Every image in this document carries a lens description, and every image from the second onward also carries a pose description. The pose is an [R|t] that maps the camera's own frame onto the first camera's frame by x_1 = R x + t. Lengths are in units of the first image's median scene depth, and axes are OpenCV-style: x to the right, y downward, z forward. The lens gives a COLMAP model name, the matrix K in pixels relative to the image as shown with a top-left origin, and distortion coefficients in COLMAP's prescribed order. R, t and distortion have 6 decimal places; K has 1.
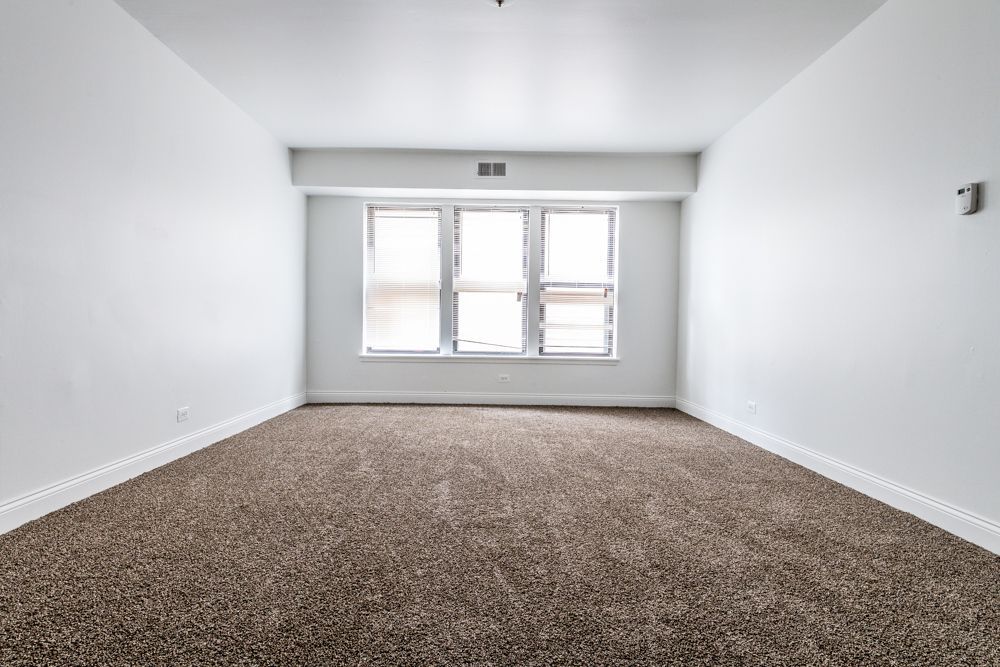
lens RADIAL K [[510.5, 0, 500.0], [0, 510.5, 333.5], [0, 0, 1]] dist [0.009257, -0.000172]
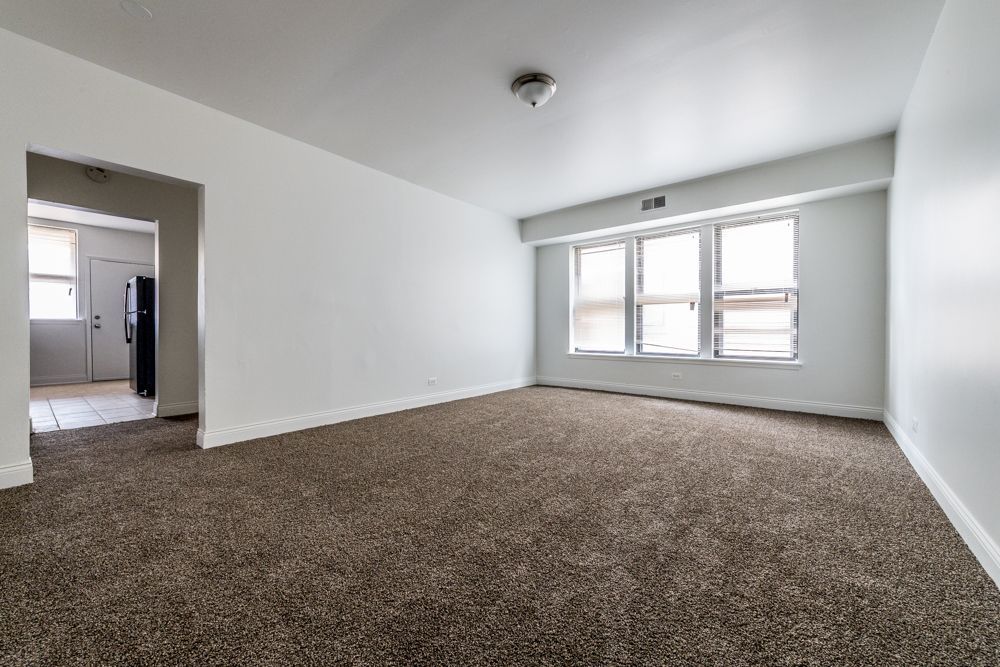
lens RADIAL K [[387.6, 0, 499.4], [0, 387.6, 334.6], [0, 0, 1]] dist [0.002438, -0.000335]
pose [[0.766699, -0.008307, -0.641953, 0.266087], [-0.000341, 0.999911, -0.013347, 0.004277], [0.642006, 0.010452, 0.766628, 0.052068]]
